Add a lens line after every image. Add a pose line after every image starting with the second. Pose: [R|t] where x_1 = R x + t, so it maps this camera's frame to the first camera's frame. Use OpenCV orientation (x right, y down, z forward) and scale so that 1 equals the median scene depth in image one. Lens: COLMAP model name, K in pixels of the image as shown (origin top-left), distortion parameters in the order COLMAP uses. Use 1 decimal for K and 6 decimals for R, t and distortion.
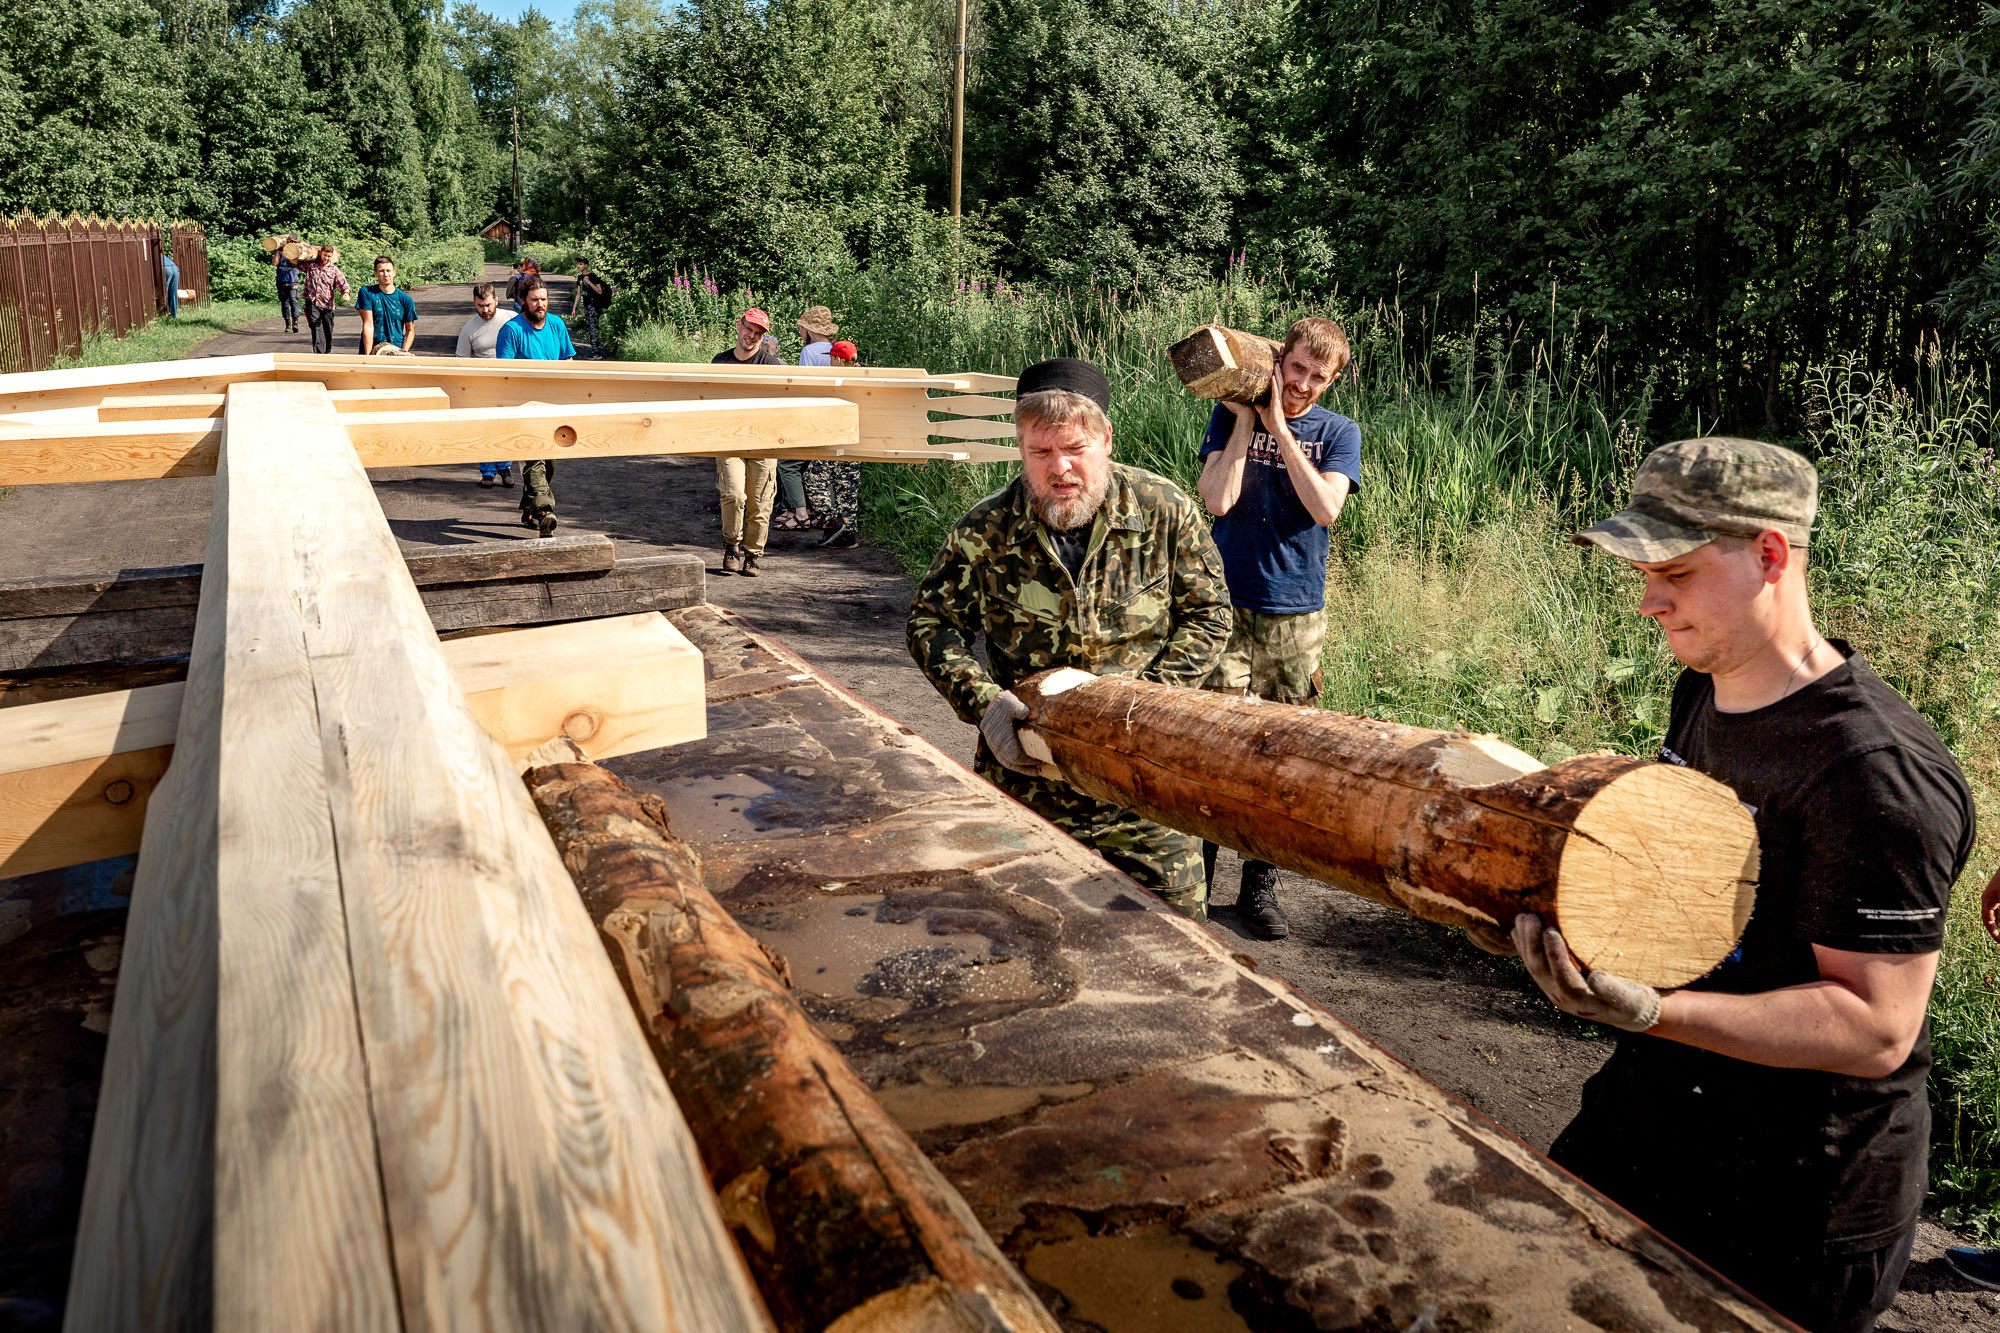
lens RADIAL K [[1801.3, 0, 1000.0], [0, 1801.3, 666.5], [0, 0, 1]] dist [0.042795, -0.000599]
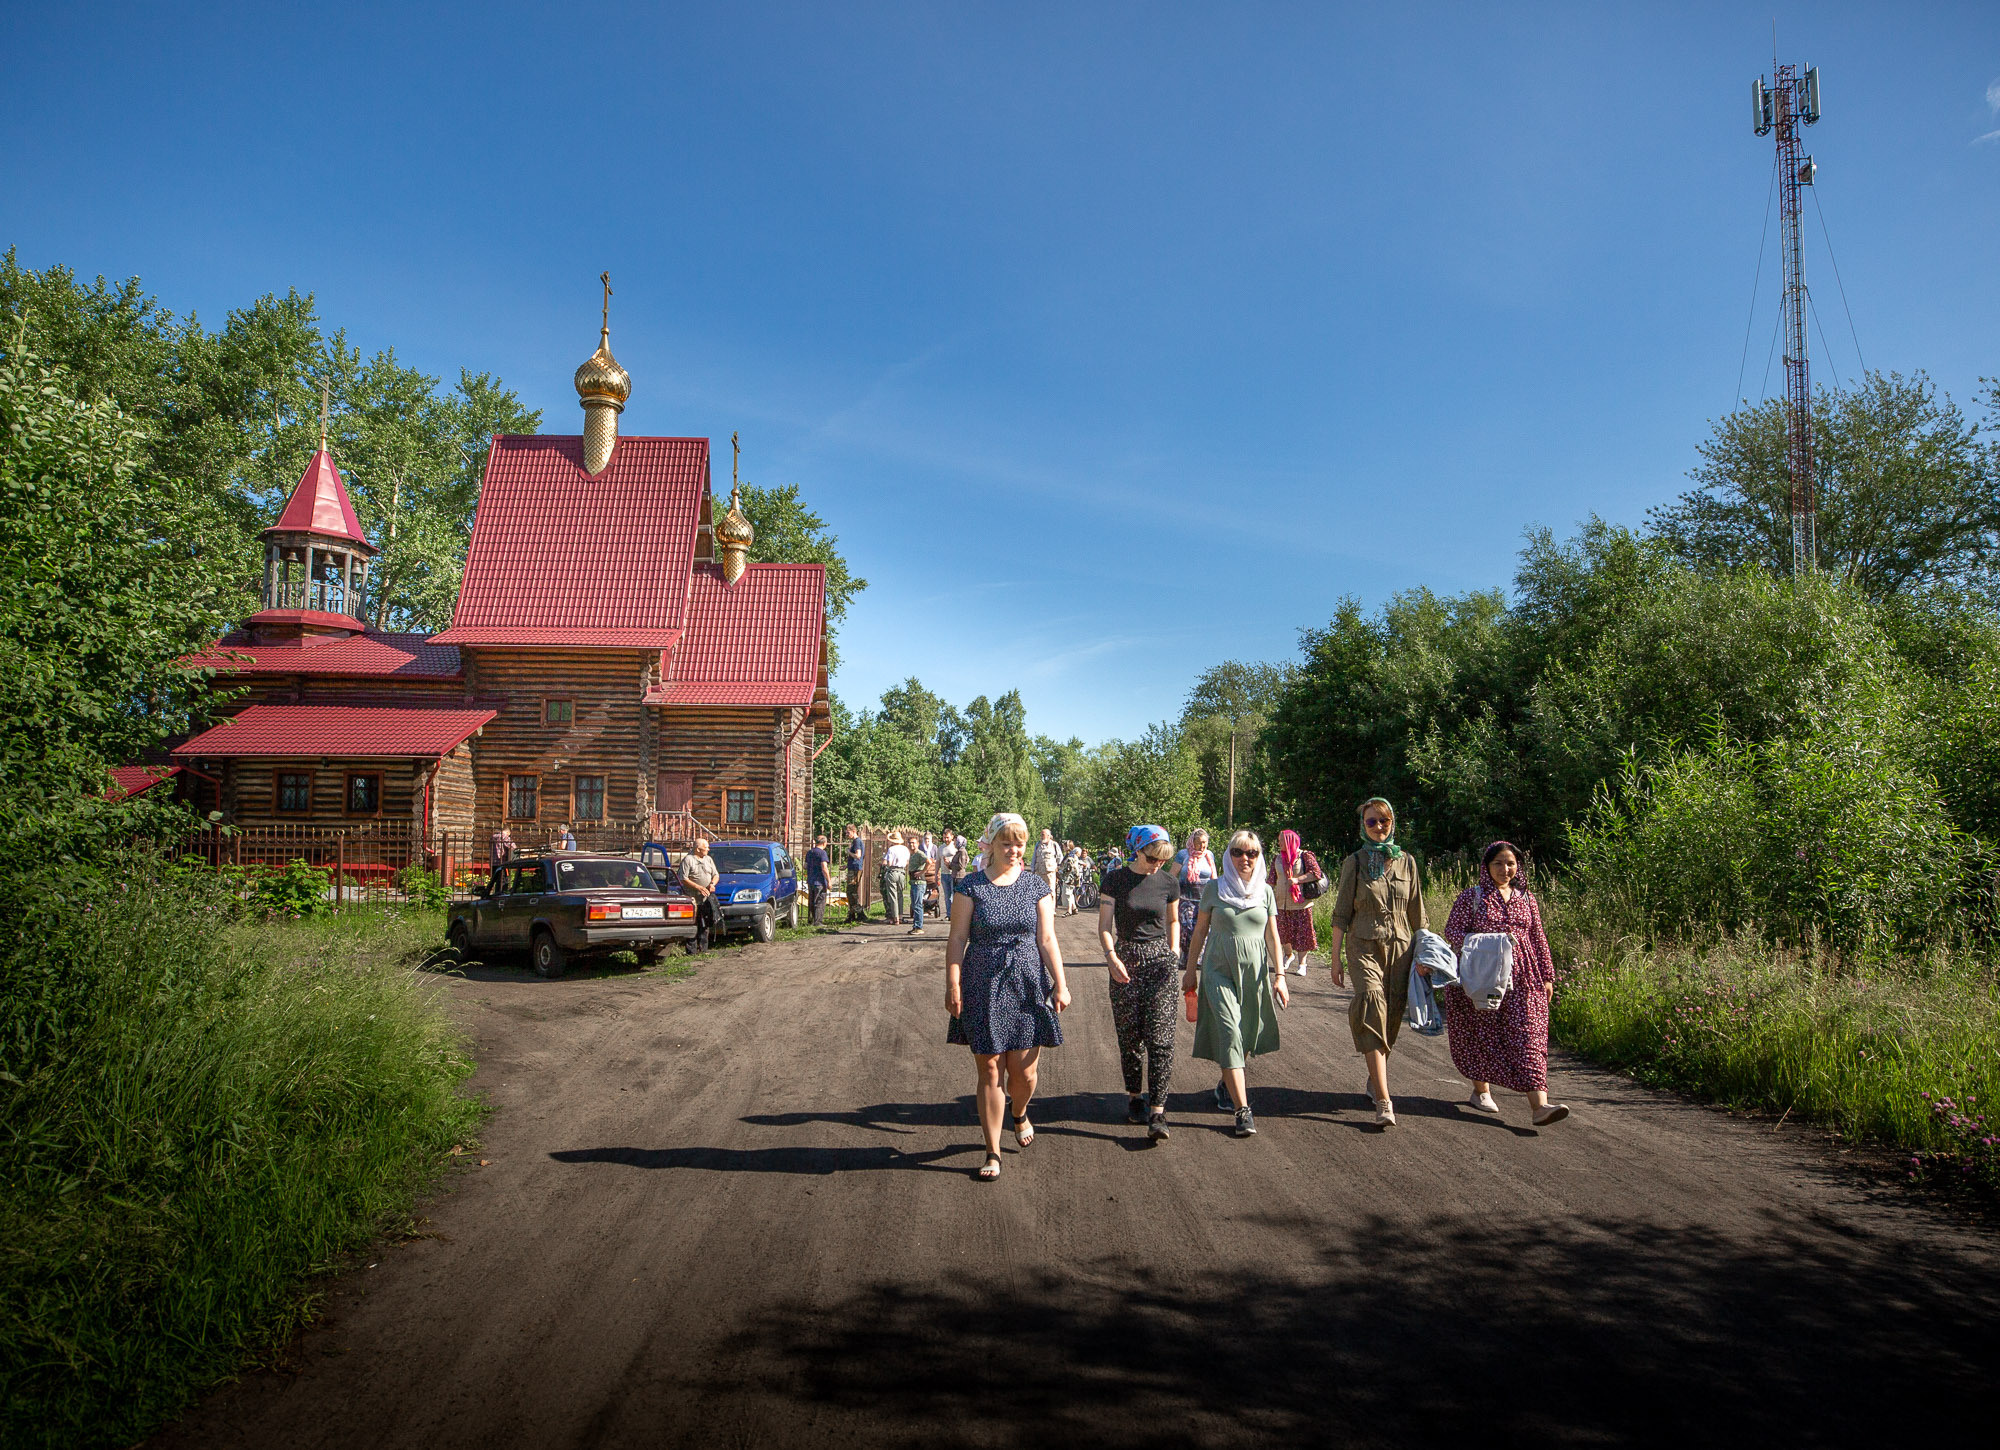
lens RADIAL K [[1412.0, 0, 1000.0], [0, 1412.0, 725.0], [0, 0, 1]] dist [-0.000440, -0.000049]
pose [[0.954452, -0.023595, -0.297430, 0.182277], [-0.074888, 0.946012, -0.315361, 0.172884], [0.288814, 0.323271, 0.901156, -0.613943]]
